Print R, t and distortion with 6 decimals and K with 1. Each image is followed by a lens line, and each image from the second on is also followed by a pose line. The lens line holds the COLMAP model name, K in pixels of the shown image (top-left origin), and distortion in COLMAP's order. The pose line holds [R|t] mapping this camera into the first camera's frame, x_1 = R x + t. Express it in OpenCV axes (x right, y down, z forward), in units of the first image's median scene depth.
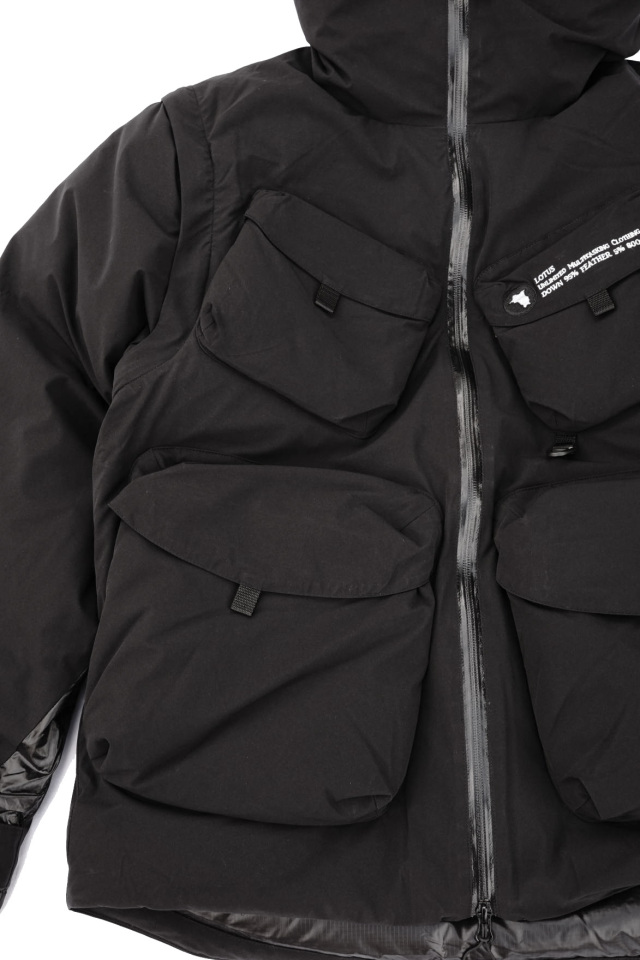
lens RADIAL K [[1404.8, 0, 318.7], [0, 1404.8, 480.1], [0, 0, 1]] dist [0.114510, 0.000000]
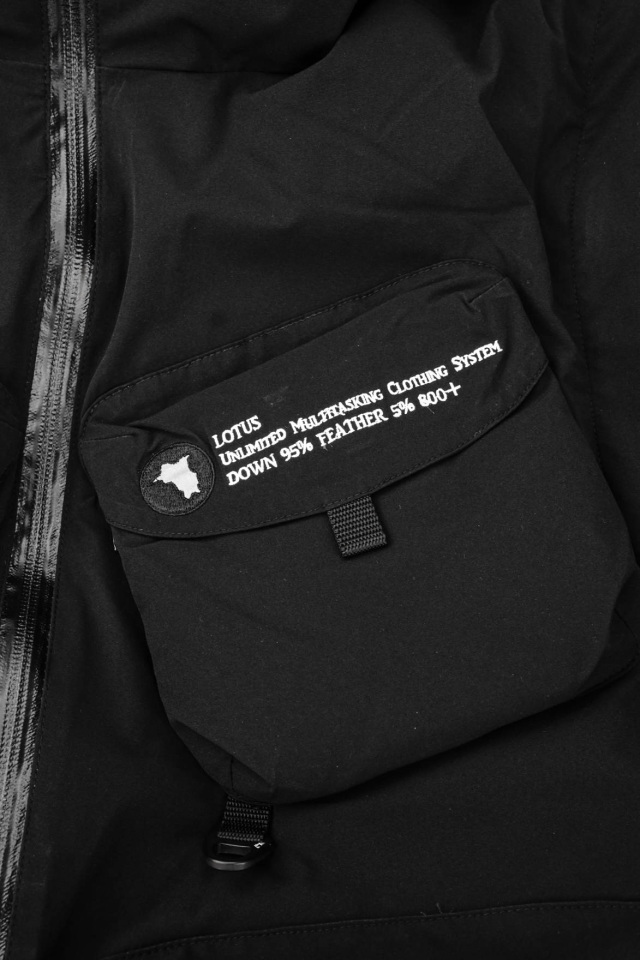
lens RADIAL K [[1404.8, 0, 320.5], [0, 1404.8, 480.9], [0, 0, 1]] dist [0.114510, 0.000000]
pose [[0.948650, 0.098844, 0.300489, 0.051803], [-0.116108, 0.992427, 0.040102, -0.152566], [-0.294249, -0.072932, 0.952942, 0.566040]]
